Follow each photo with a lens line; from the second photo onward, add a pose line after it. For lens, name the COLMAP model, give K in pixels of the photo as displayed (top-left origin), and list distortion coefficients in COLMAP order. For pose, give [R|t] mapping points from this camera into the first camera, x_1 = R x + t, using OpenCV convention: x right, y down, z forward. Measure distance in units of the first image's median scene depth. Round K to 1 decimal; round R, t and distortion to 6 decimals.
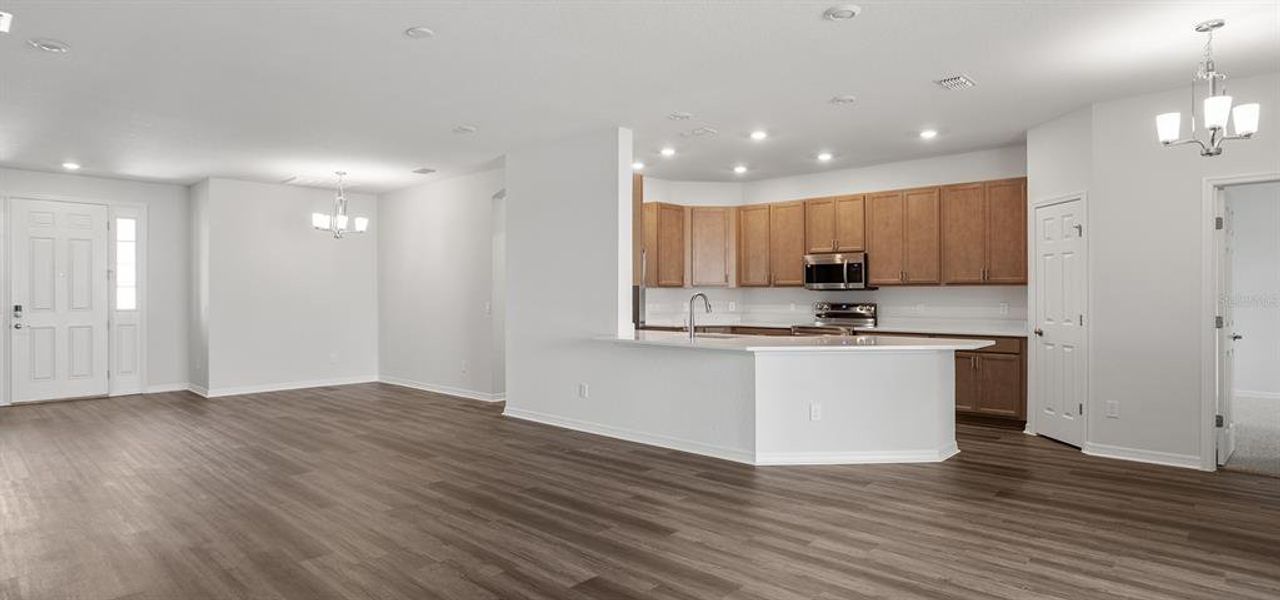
lens RADIAL K [[690.2, 0, 635.2], [0, 690.2, 309.5], [0, 0, 1]] dist [-0.006293, -0.000239]
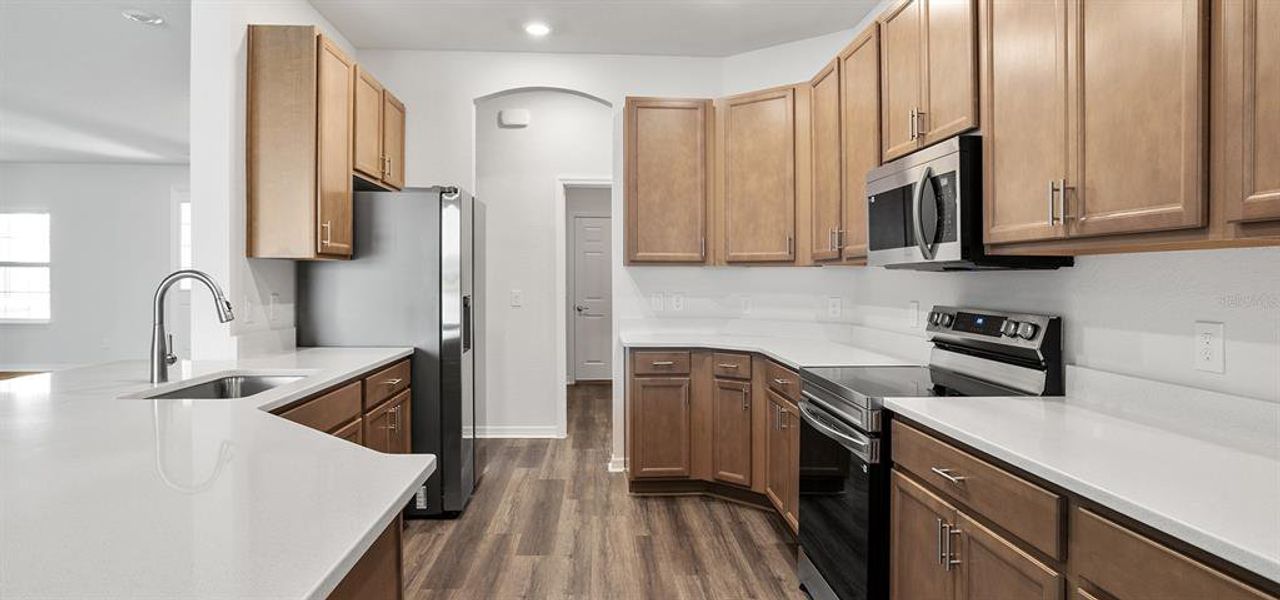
lens RADIAL K [[690.2, 0, 635.2], [0, 690.2, 309.5], [0, 0, 1]] dist [-0.006293, -0.000239]
pose [[0.723857, 0.037052, -0.688955, 0.416528], [-0.025524, 0.999312, 0.026925, -0.014176], [0.689478, -0.001905, 0.724304, 0.674942]]
